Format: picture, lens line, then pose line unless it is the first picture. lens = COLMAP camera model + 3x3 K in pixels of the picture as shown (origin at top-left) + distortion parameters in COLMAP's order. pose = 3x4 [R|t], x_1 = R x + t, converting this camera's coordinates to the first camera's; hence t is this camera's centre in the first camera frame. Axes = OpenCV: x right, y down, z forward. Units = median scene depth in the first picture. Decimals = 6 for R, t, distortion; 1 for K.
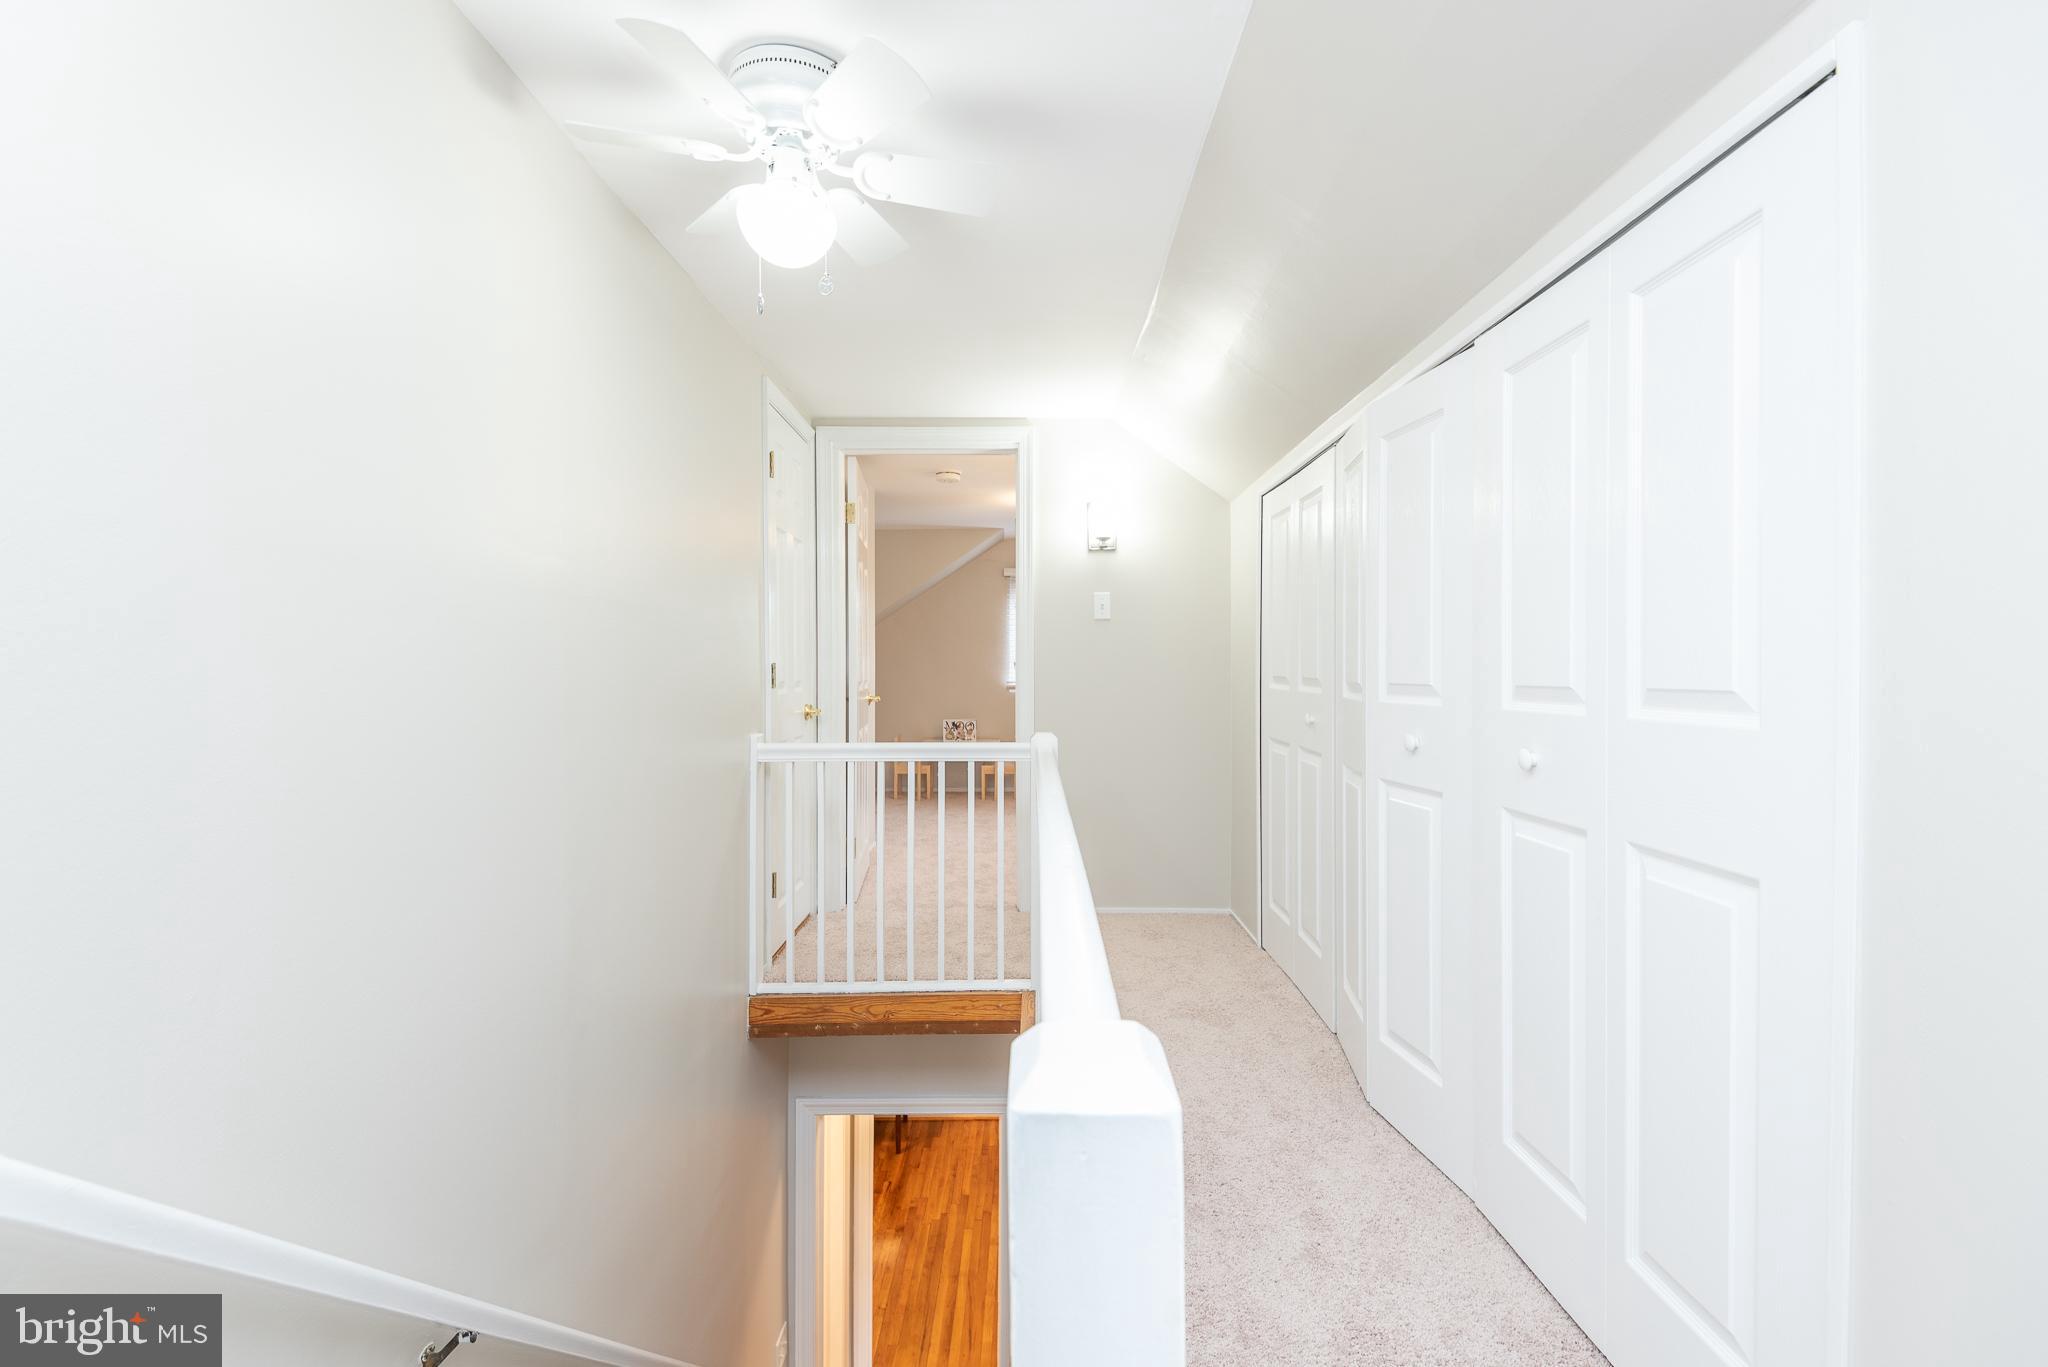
lens RADIAL K [[931.0, 0, 1024.2], [0, 931.0, 688.2], [0, 0, 1]] dist [0.003131, -0.000857]
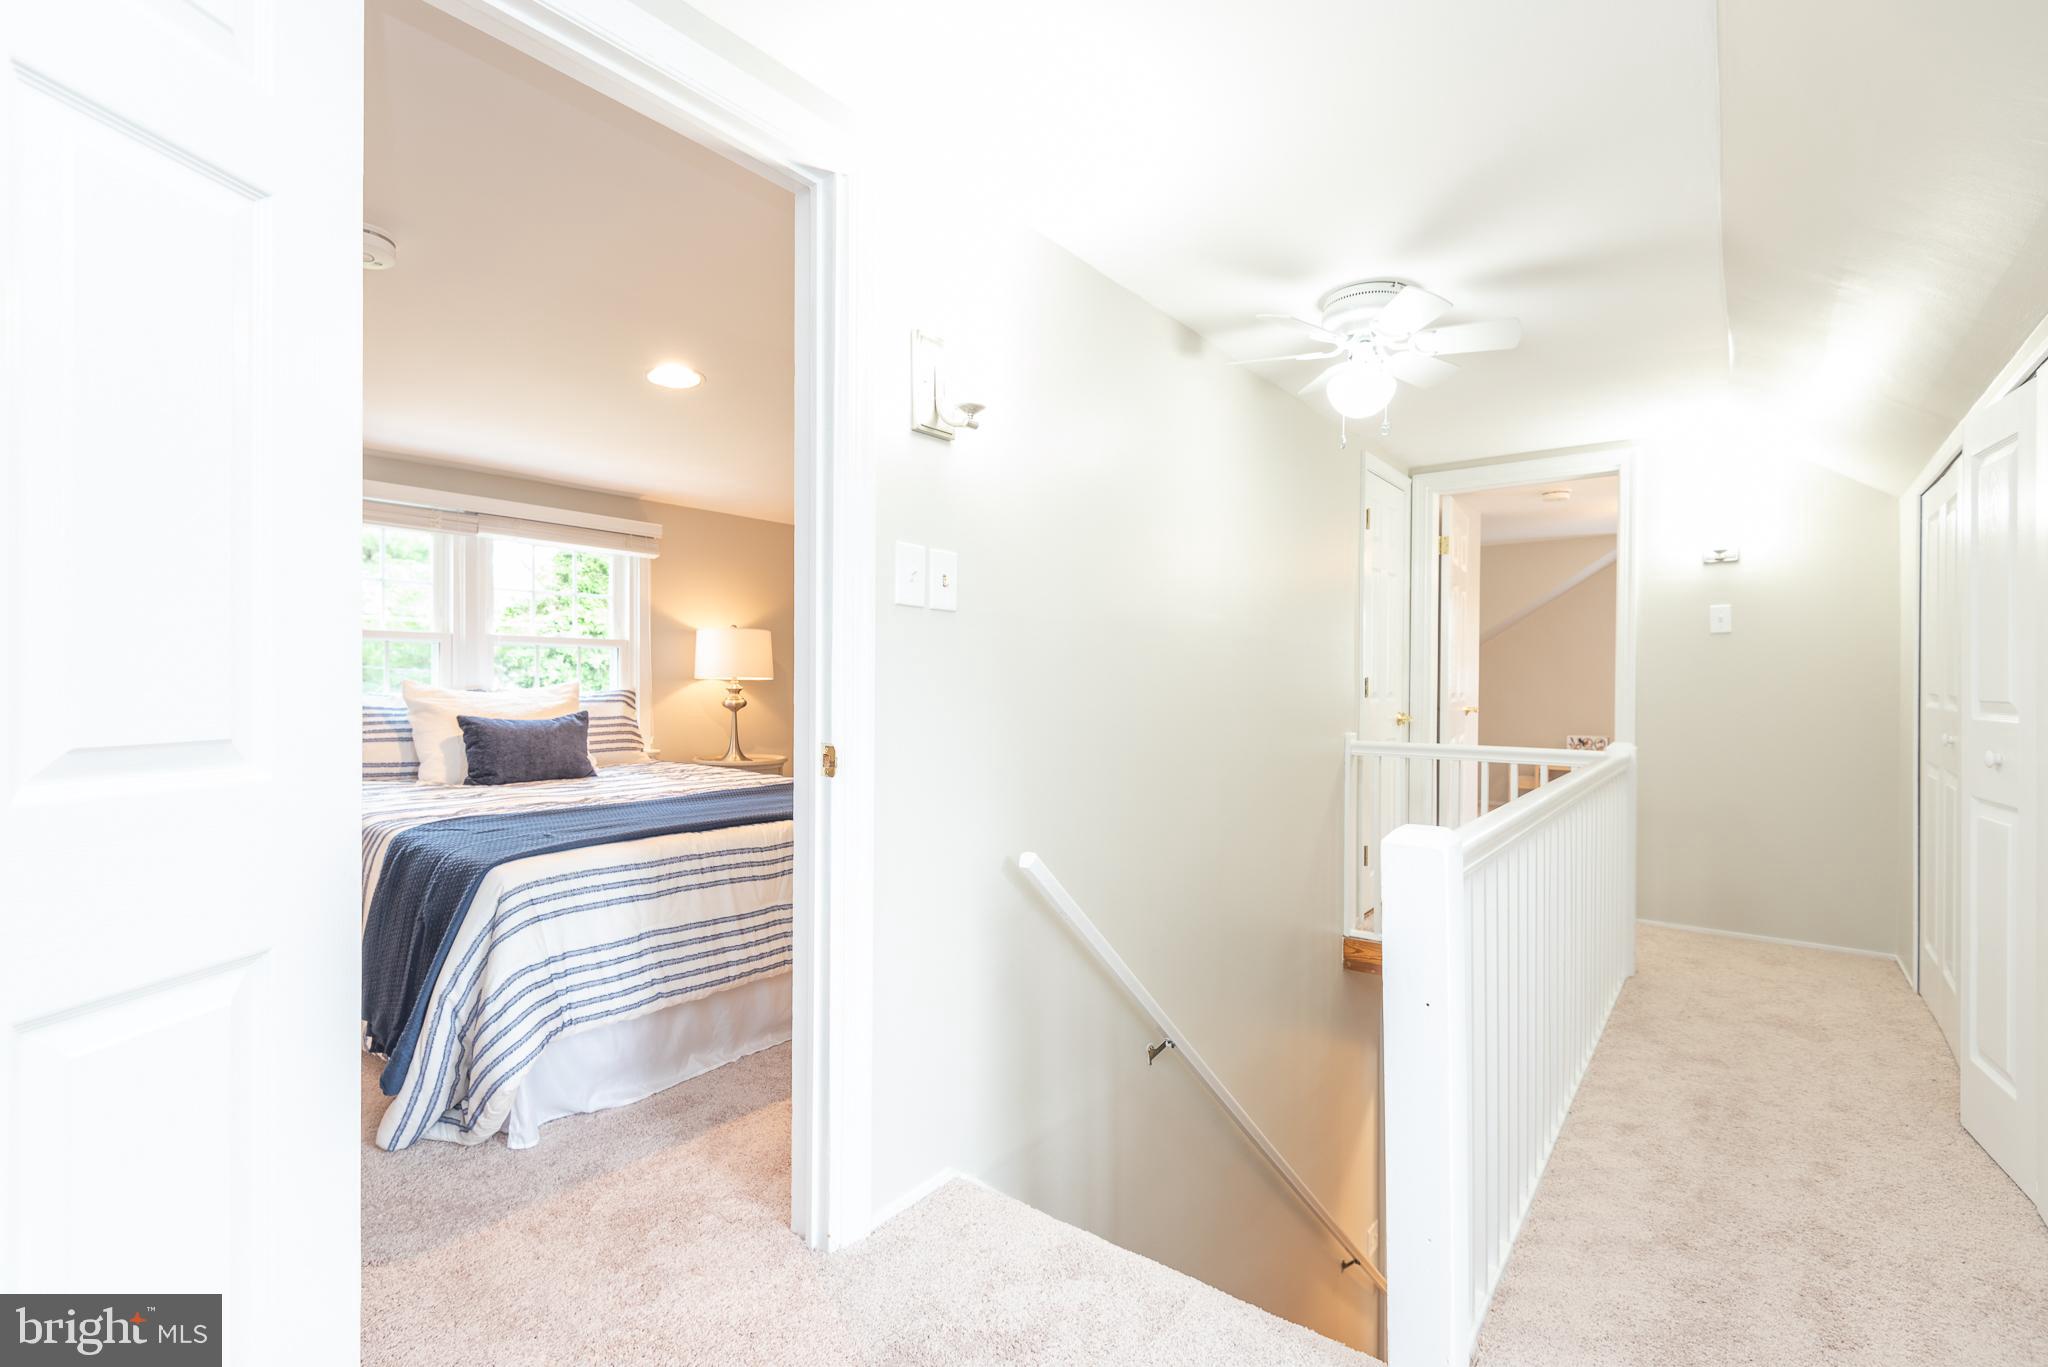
lens RADIAL K [[931.0, 0, 1024.3], [0, 931.0, 680.6], [0, 0, 1]] dist [0.003131, -0.000857]
pose [[0.797935, 0.004384, -0.602728, 0.120455], [-0.017472, 0.999722, -0.015859, 0.005276], [0.602490, 0.023185, 0.797789, -0.285271]]
